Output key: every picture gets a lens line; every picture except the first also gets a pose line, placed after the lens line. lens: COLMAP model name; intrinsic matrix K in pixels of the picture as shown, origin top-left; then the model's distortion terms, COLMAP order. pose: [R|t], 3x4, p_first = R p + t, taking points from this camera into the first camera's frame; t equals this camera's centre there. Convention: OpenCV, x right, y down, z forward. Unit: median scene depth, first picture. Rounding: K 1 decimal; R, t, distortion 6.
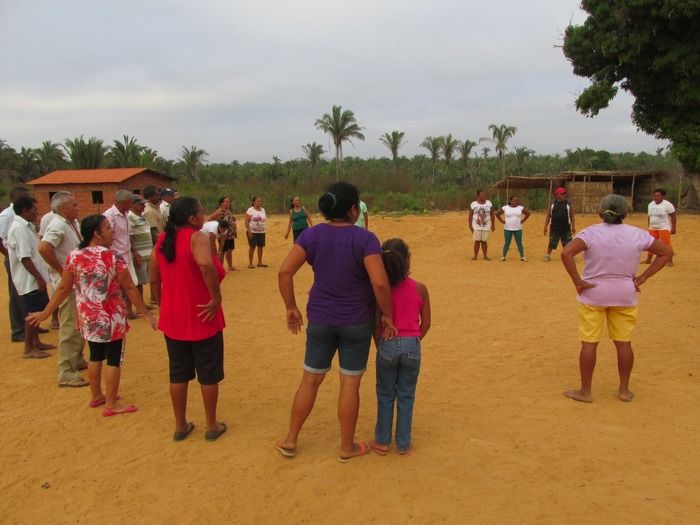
lens RADIAL K [[588.4, 0, 354.6], [0, 588.4, 263.1], [0, 0, 1]] dist [-0.034401, 0.006582]
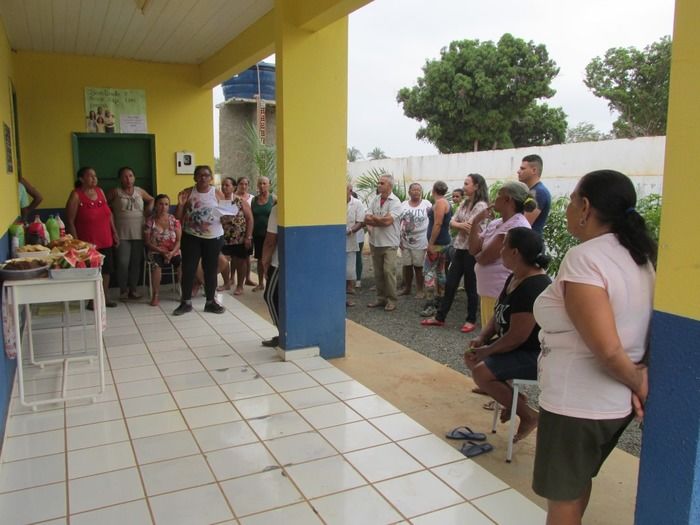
lens RADIAL K [[588.4, 0, 354.4], [0, 588.4, 260.3], [0, 0, 1]] dist [-0.034401, 0.006582]
pose [[0.726317, -0.080677, 0.682609, -0.984204], [0.085861, 0.995959, 0.026353, 0.034457], [-0.681977, 0.039469, 0.730308, -0.123295]]
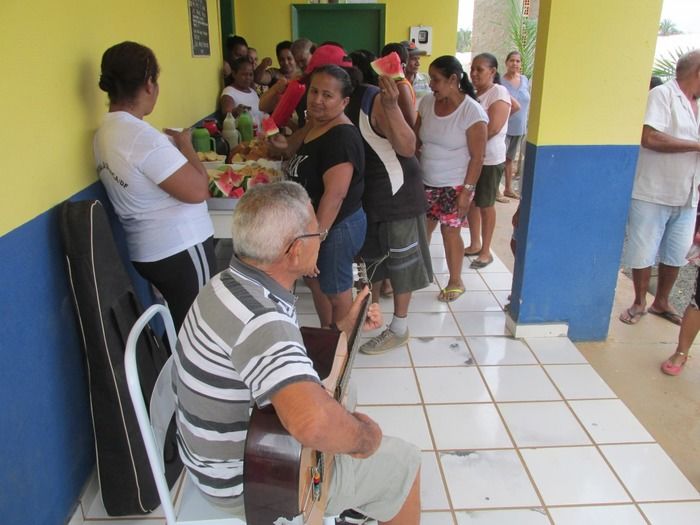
lens RADIAL K [[588.4, 0, 348.7], [0, 588.4, 268.4], [0, 0, 1]] dist [-0.034401, 0.006582]
pose [[0.946549, -0.100545, 0.306491, -0.957314], [0.036439, 0.977427, 0.208108, 0.027642], [-0.320497, -0.185816, 0.928846, -0.088380]]
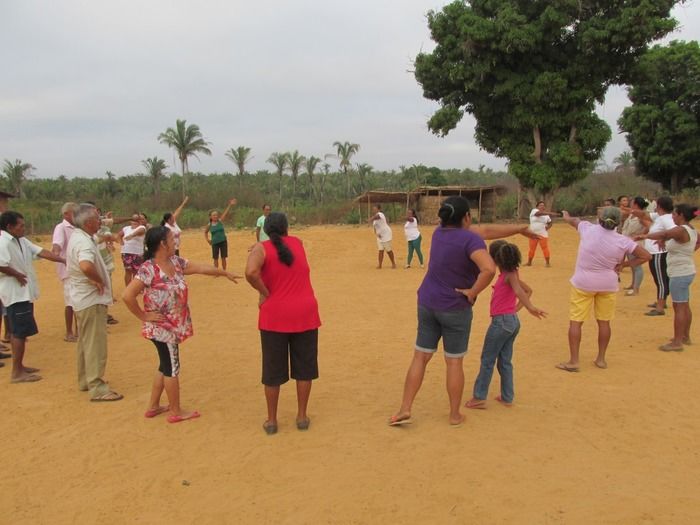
lens RADIAL K [[588.4, 0, 350.0], [0, 588.4, 261.8], [0, 0, 1]] dist [-0.034401, 0.006582]
pose [[0.965010, -0.032822, 0.260150, -0.055004], [0.040069, 0.998941, -0.022602, 0.002140], [-0.259133, 0.032236, 0.965304, -0.011521]]
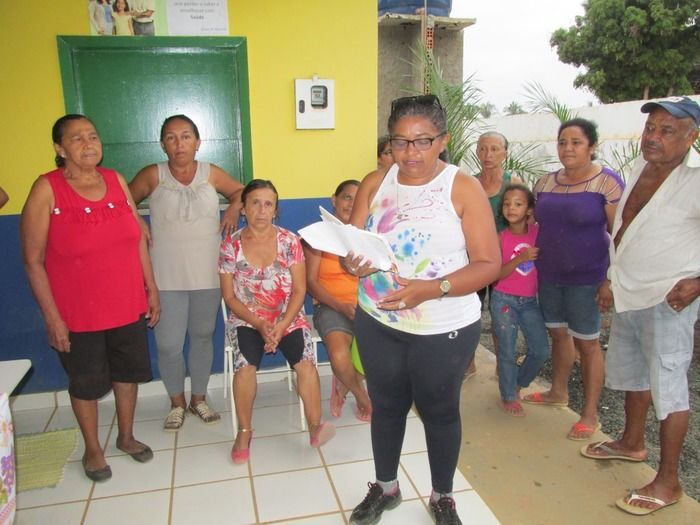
lens RADIAL K [[588.4, 0, 350.5], [0, 588.4, 260.1], [0, 0, 1]] dist [-0.034401, 0.006582]
pose [[0.859321, -0.108158, 0.499869, -0.921476], [0.080654, 0.993811, 0.076382, 0.016655], [-0.505037, -0.025320, 0.862726, -0.004532]]
